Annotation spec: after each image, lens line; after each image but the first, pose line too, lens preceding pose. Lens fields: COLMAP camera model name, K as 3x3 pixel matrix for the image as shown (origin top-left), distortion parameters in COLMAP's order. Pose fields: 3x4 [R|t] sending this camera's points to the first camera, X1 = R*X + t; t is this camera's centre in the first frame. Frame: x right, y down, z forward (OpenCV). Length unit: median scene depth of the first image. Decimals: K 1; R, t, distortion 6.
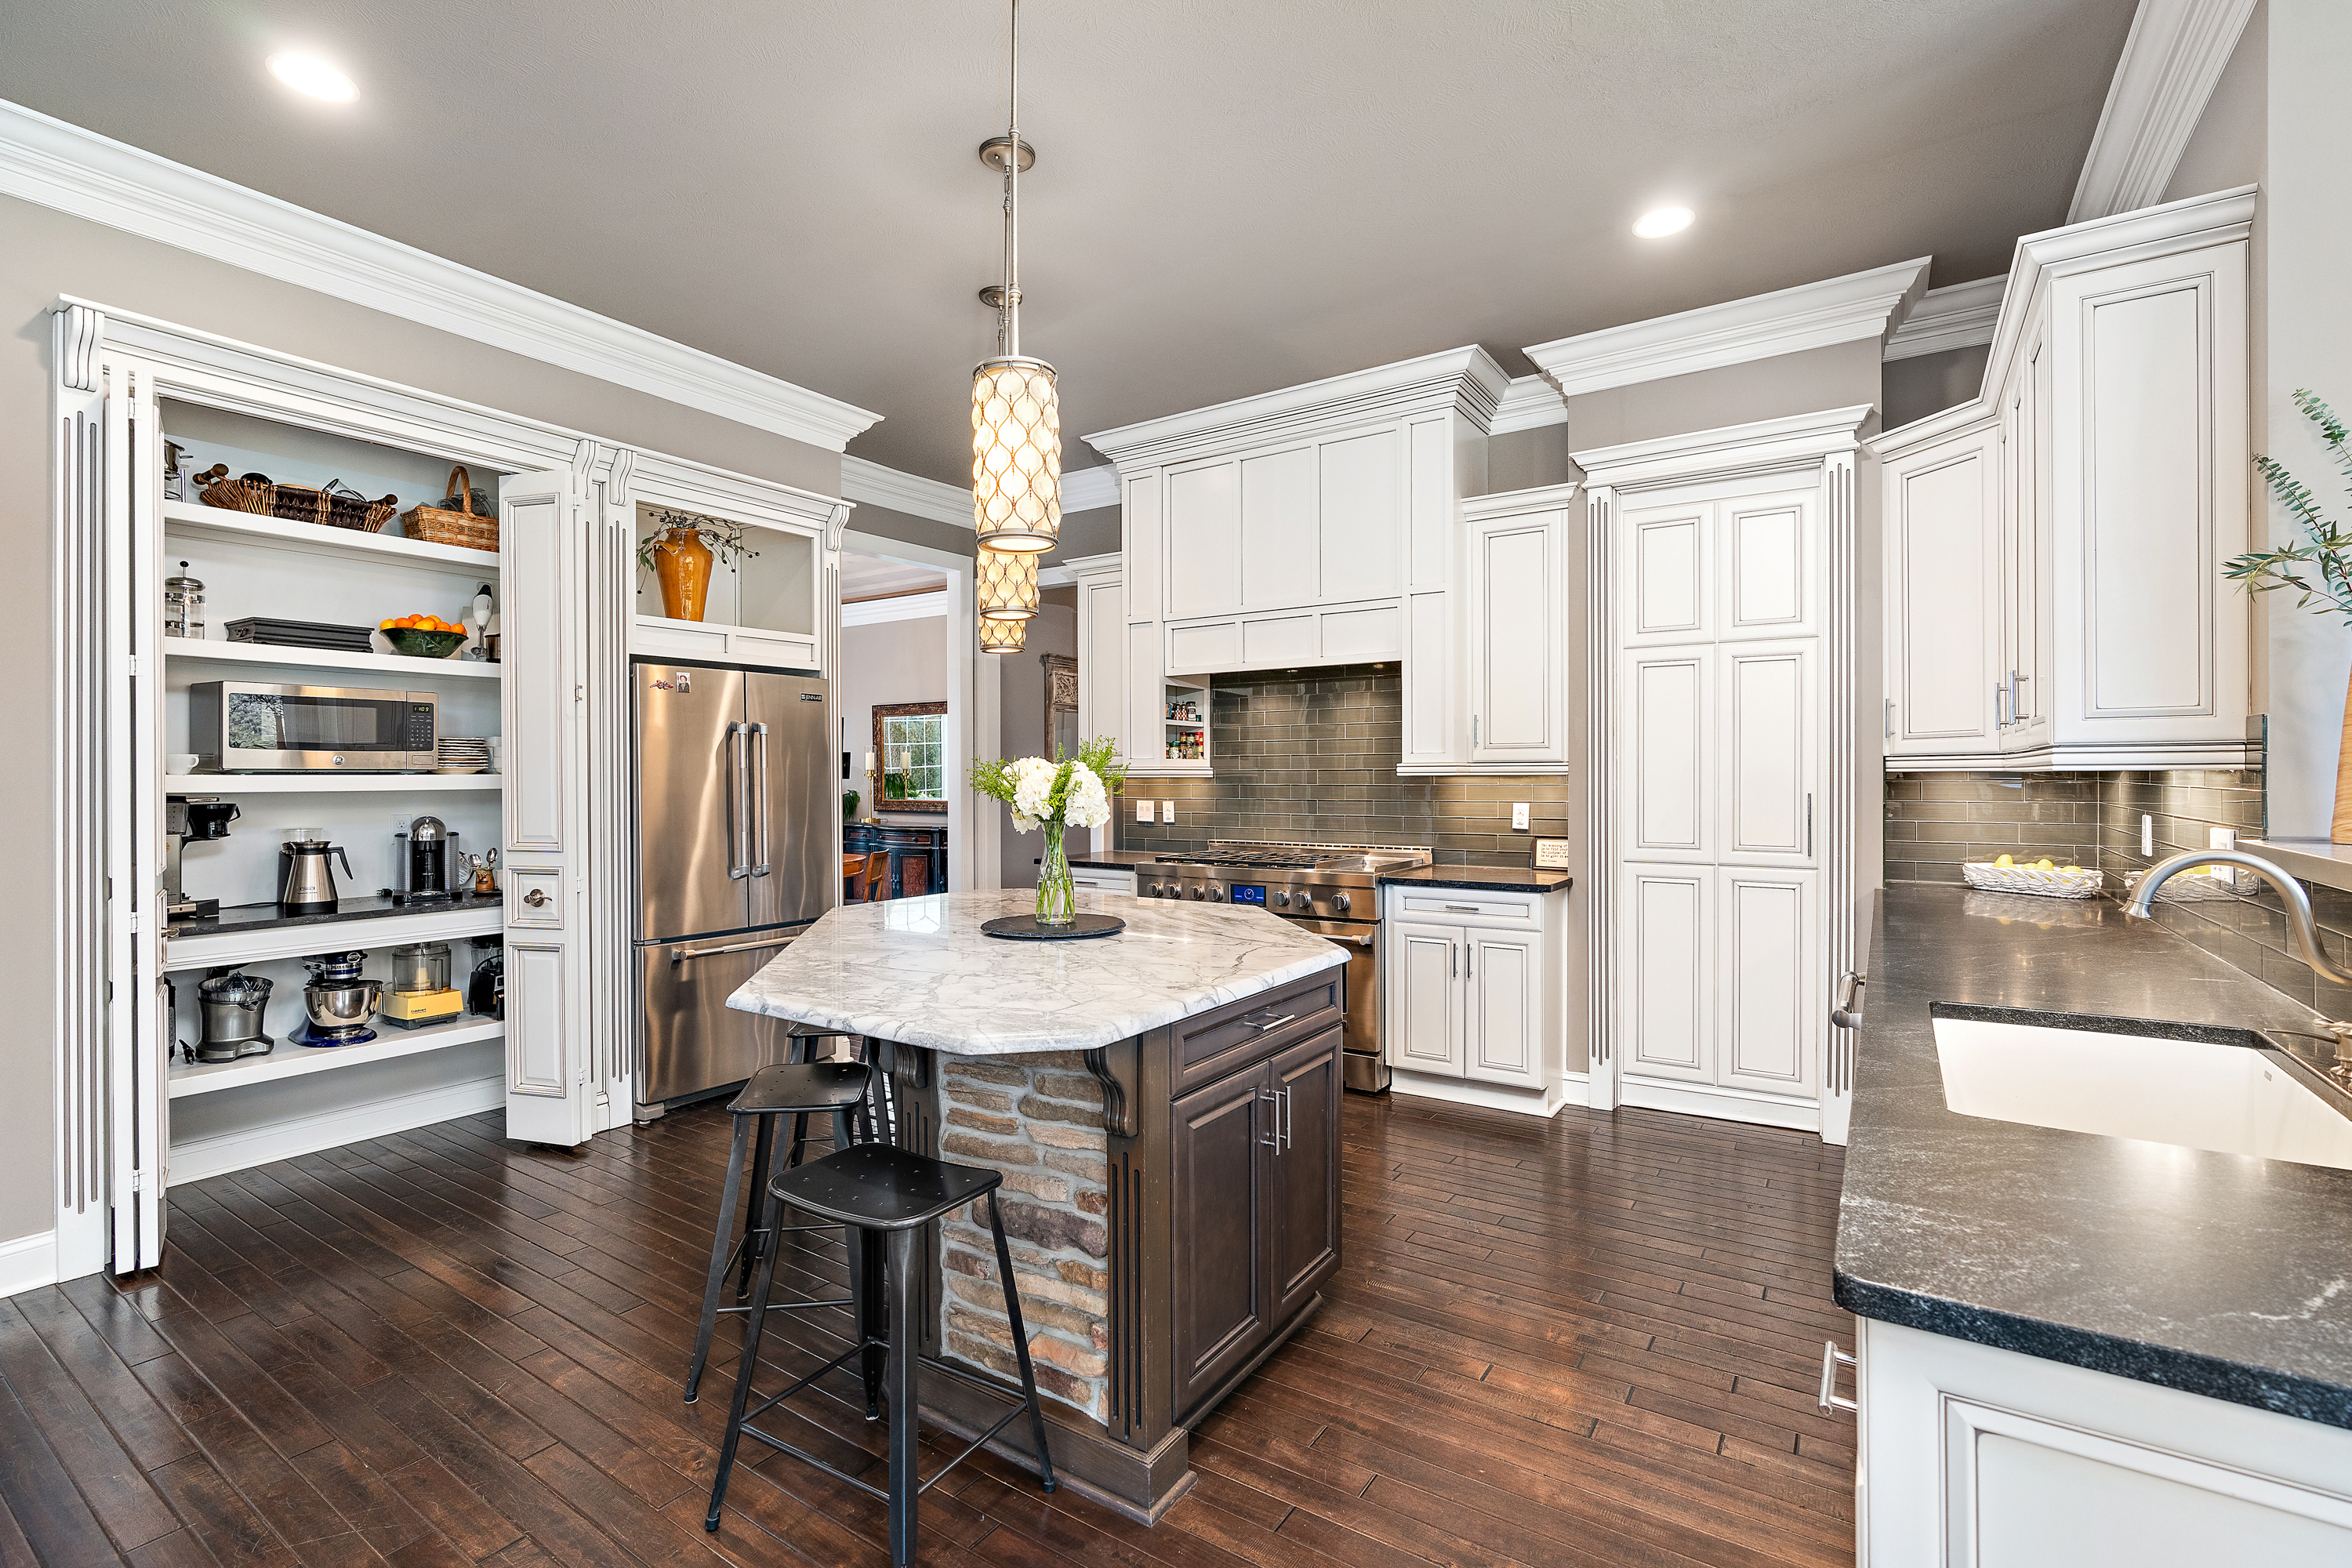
lens RADIAL K [[1065.8, 0, 1177.1], [0, 1065.8, 783.7], [0, 0, 1]] dist [-0.004228, 0.002113]
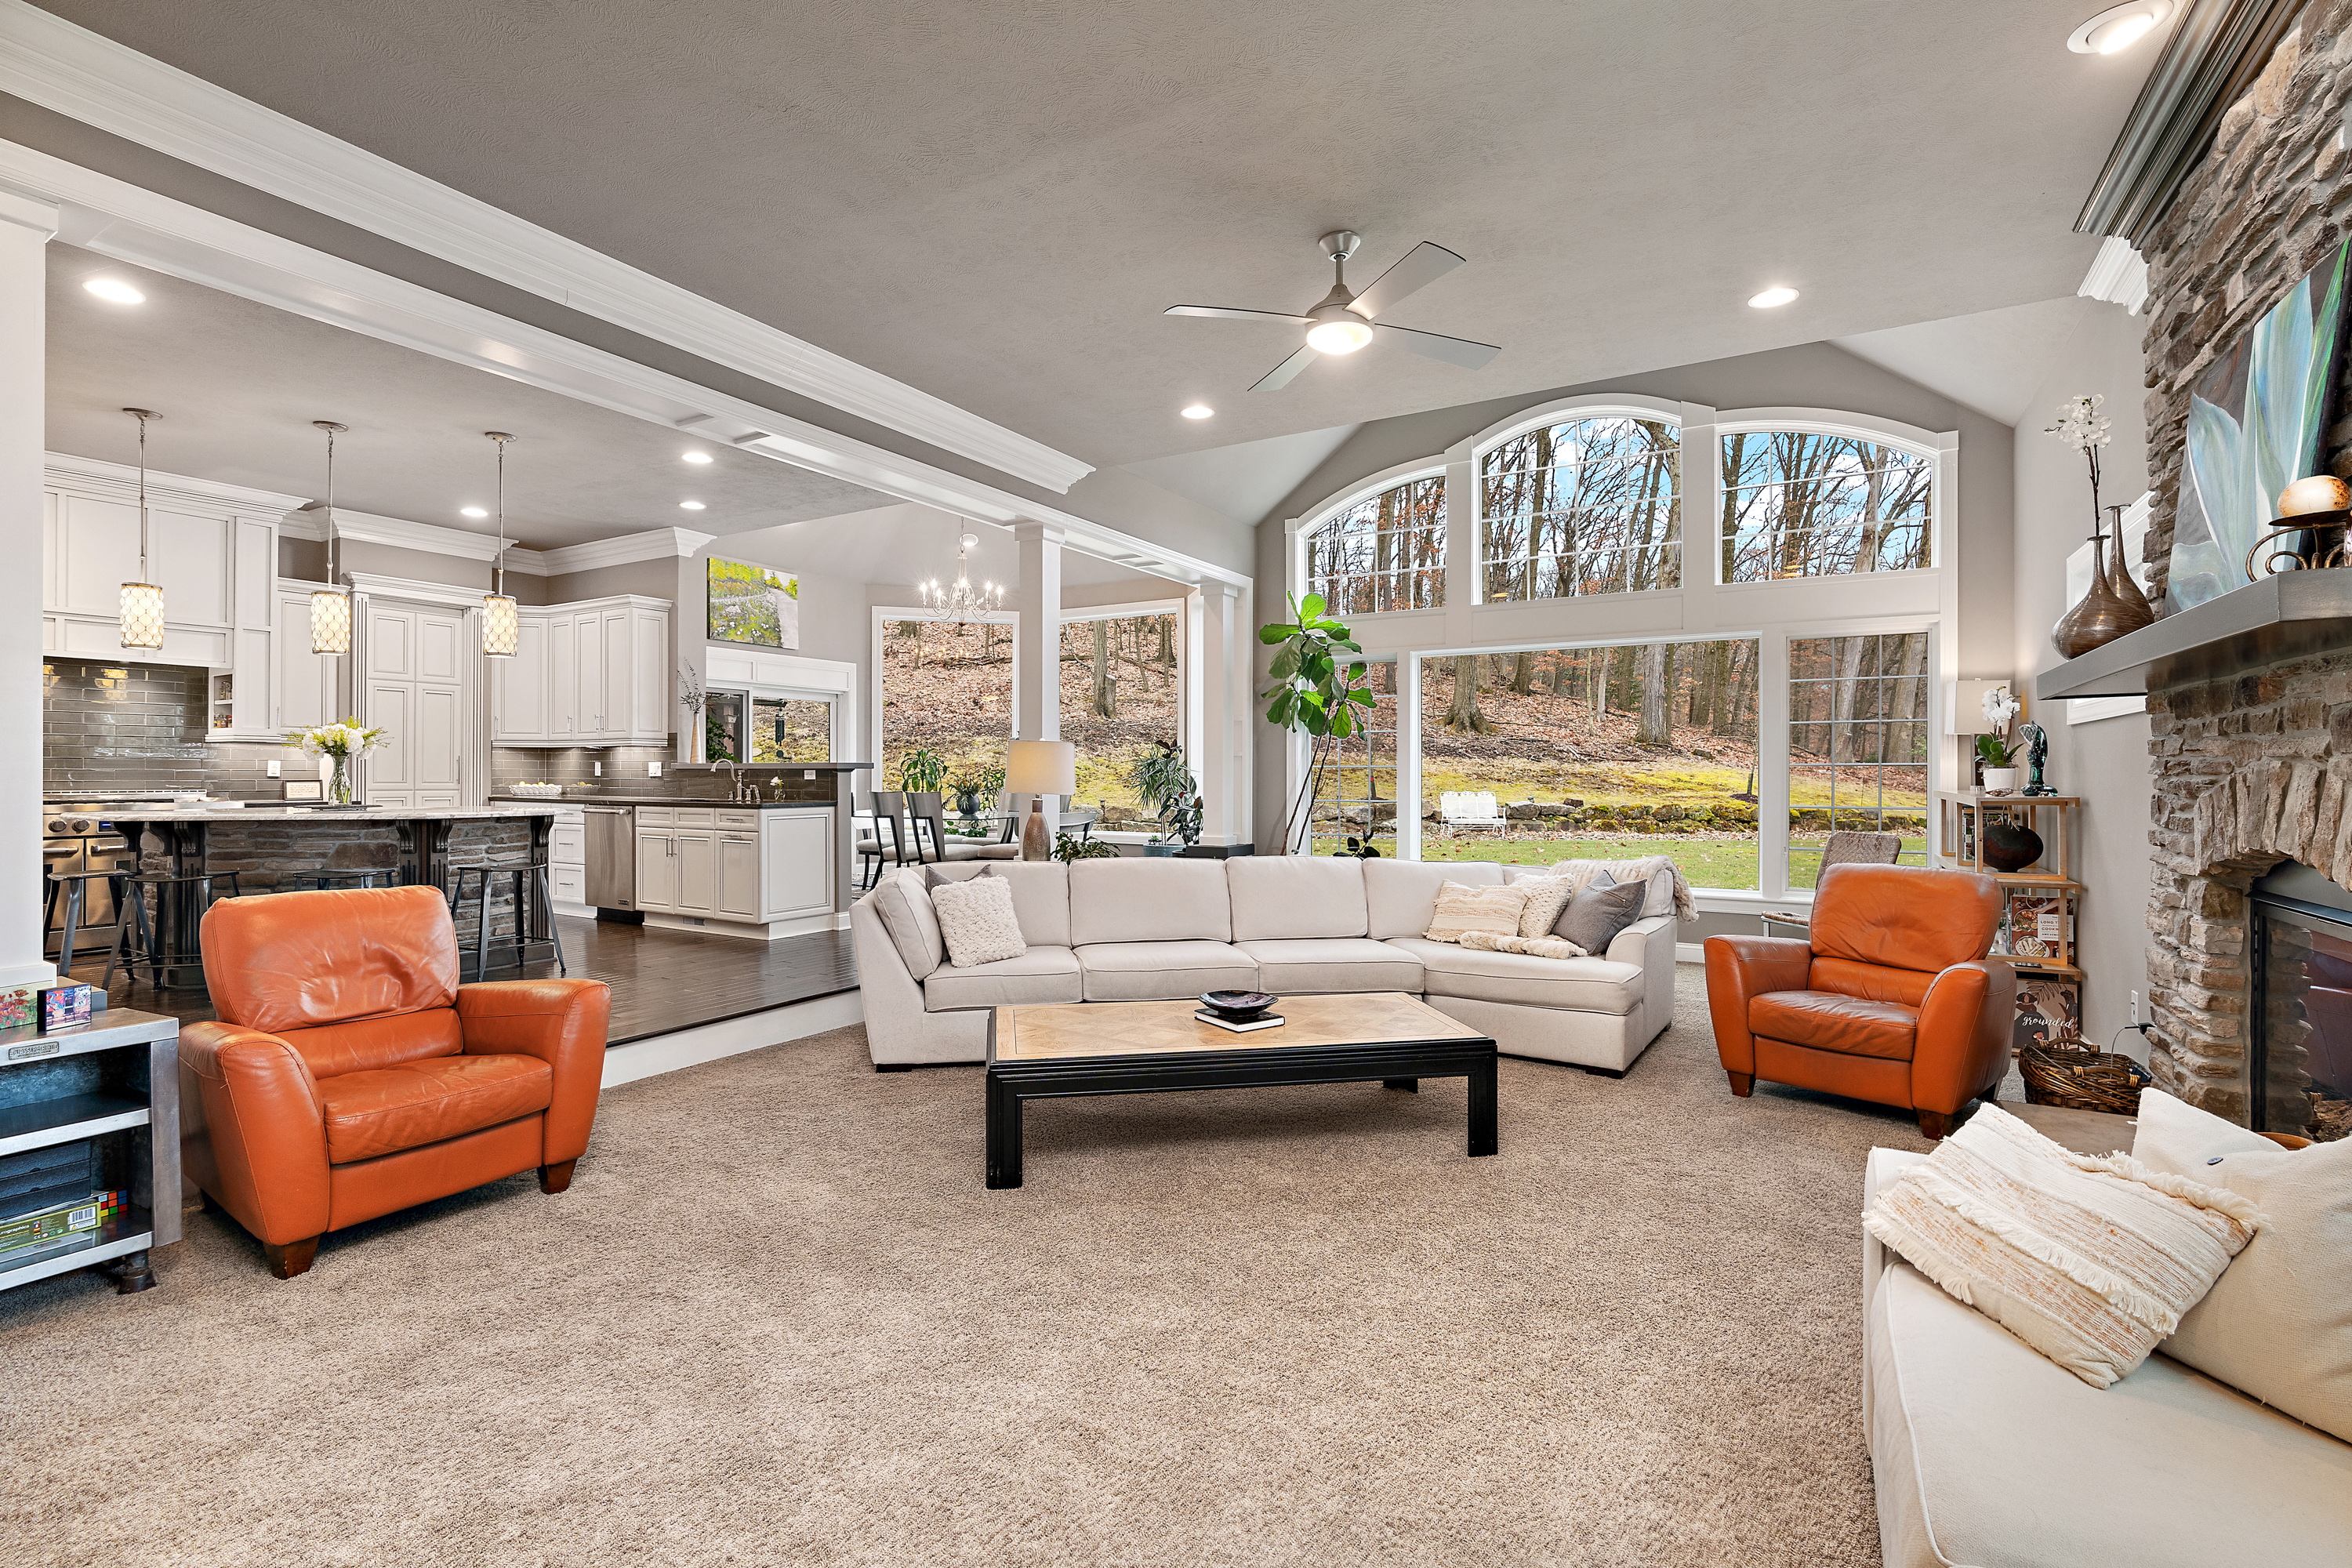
lens RADIAL K [[1065.8, 0, 1174.6], [0, 1065.8, 777.4], [0, 0, 1]] dist [-0.004228, 0.002113]
pose [[-0.055503, 0.000895, 0.998458, -1.568804], [0.006054, 0.999982, -0.000559, 0.059665], [-0.998440, 0.006014, -0.055508, -0.336571]]
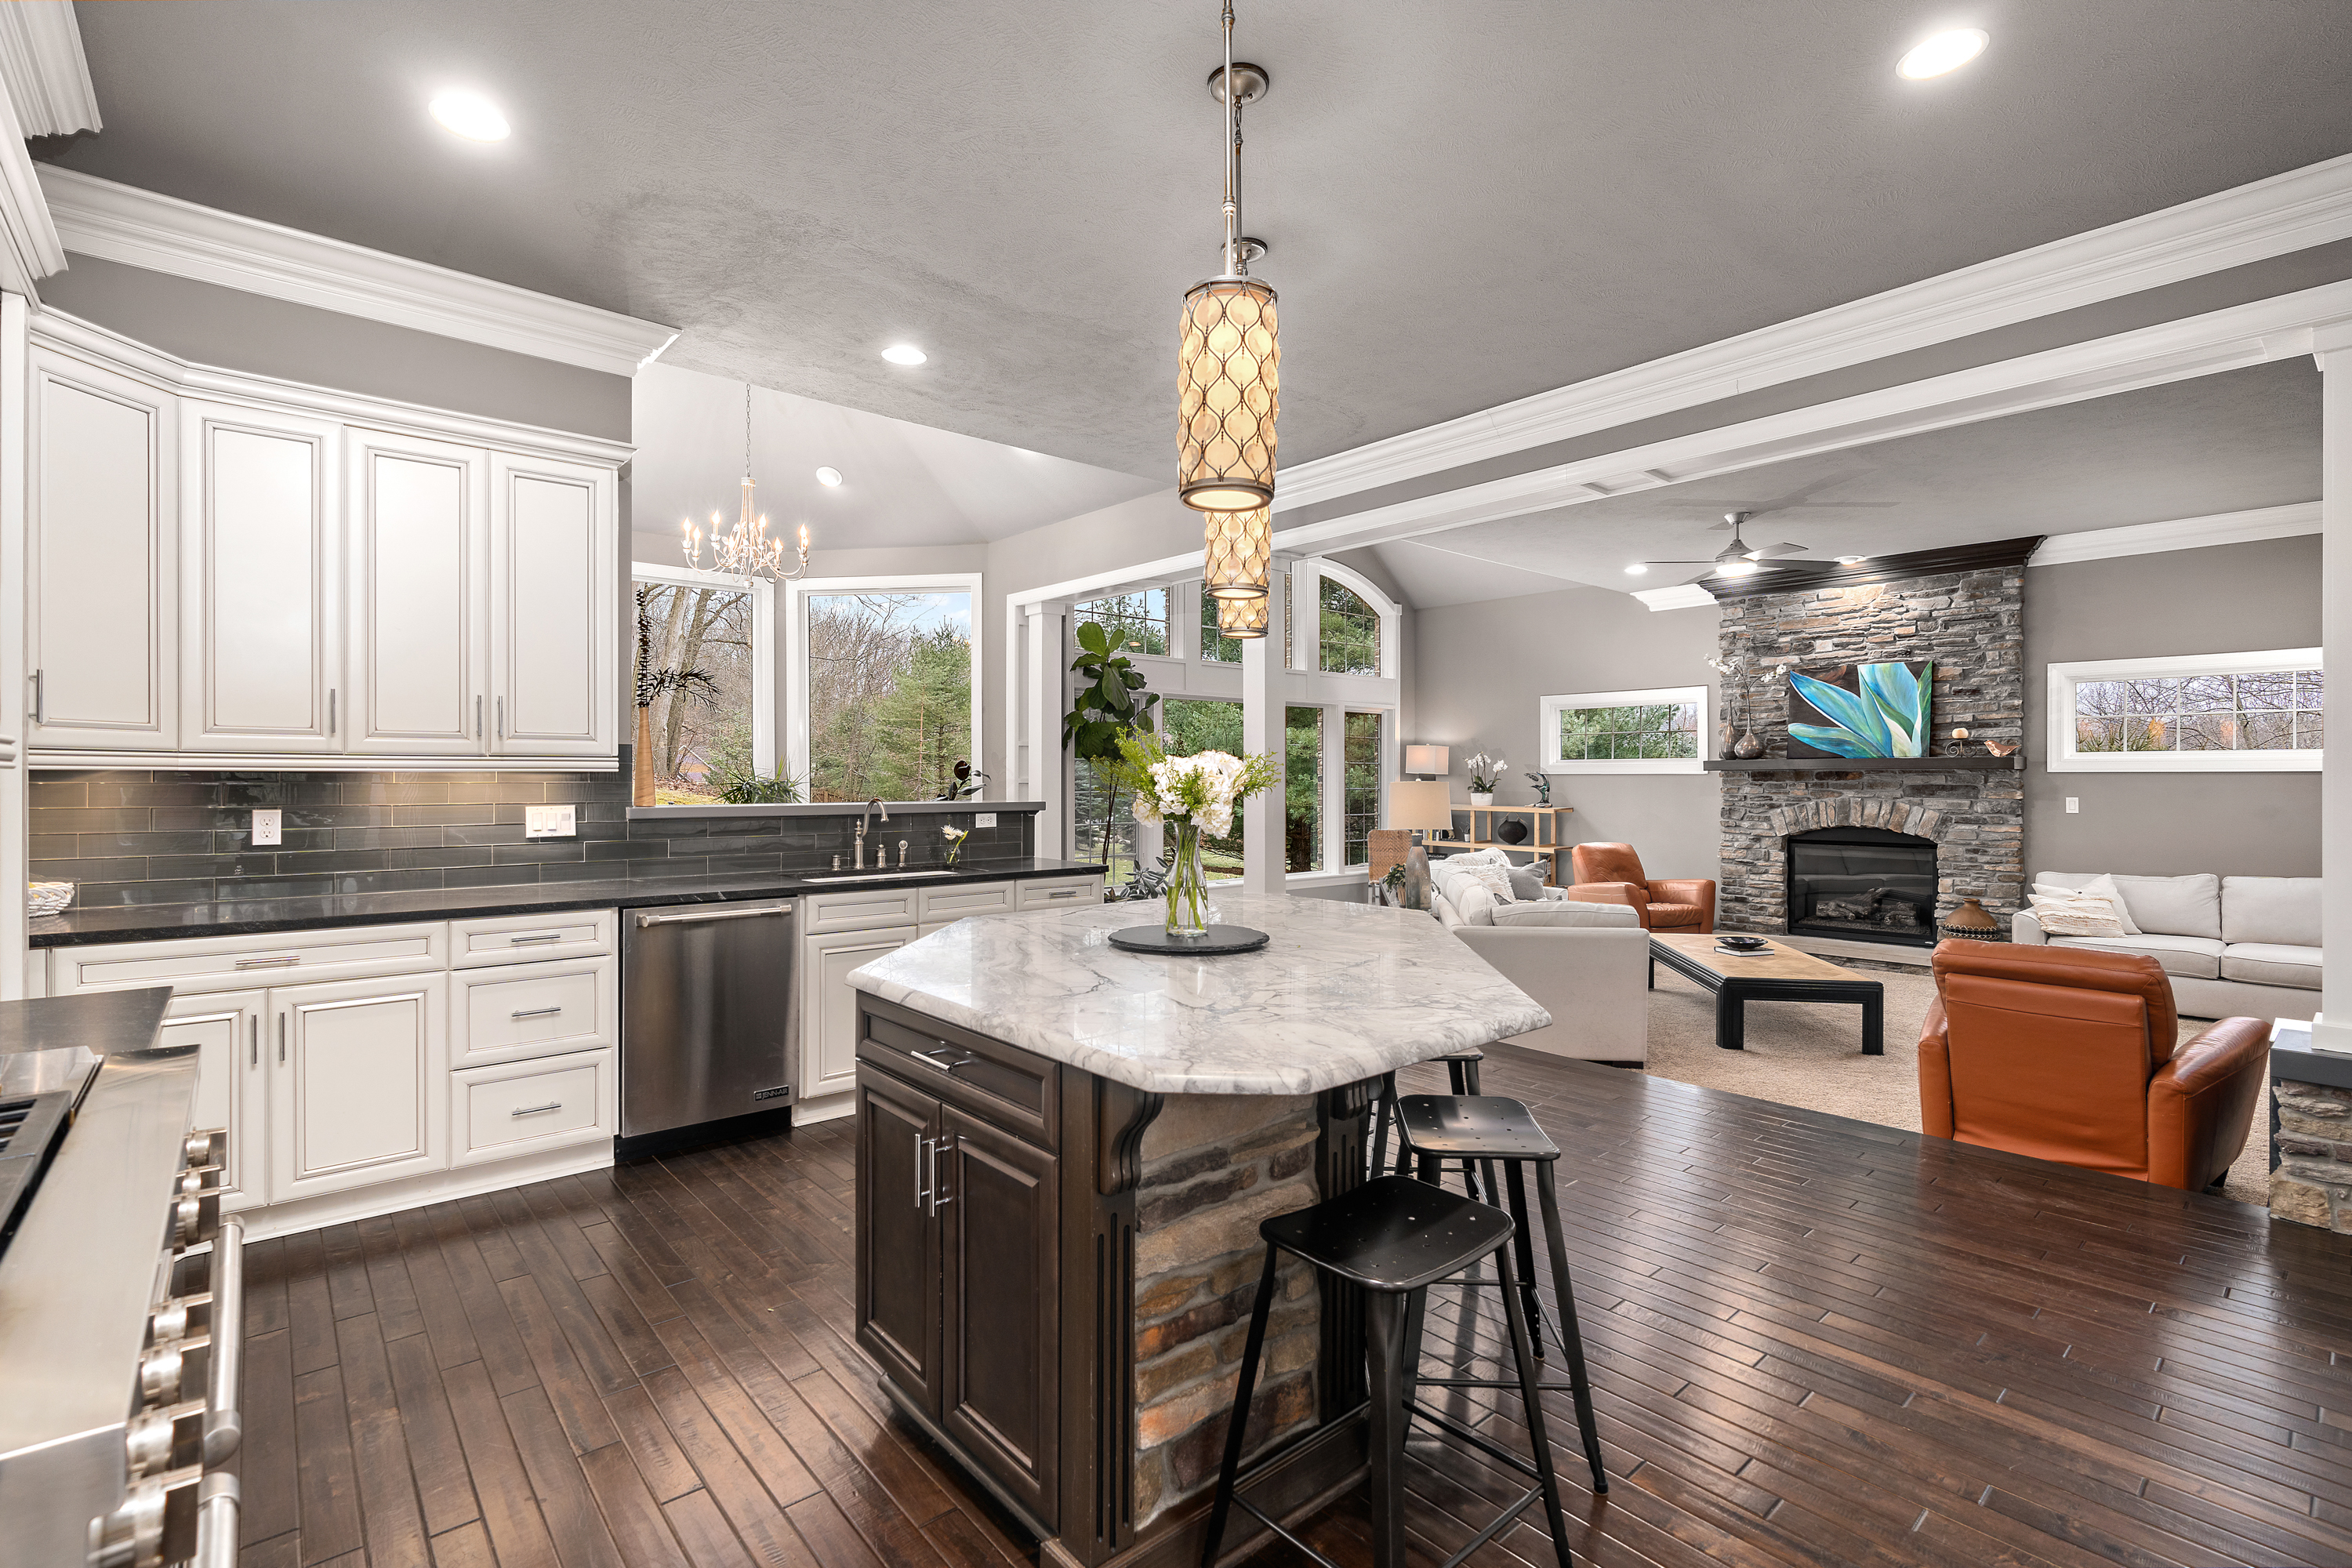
lens RADIAL K [[1065.8, 0, 1162.1], [0, 1065.8, 782.8], [0, 0, 1]] dist [-0.004228, 0.002113]
pose [[-0.962909, -0.000181, 0.269828, -0.239580], [0.003168, 0.999923, 0.011977, -0.006396], [-0.269809, 0.012387, -0.962834, 1.306152]]
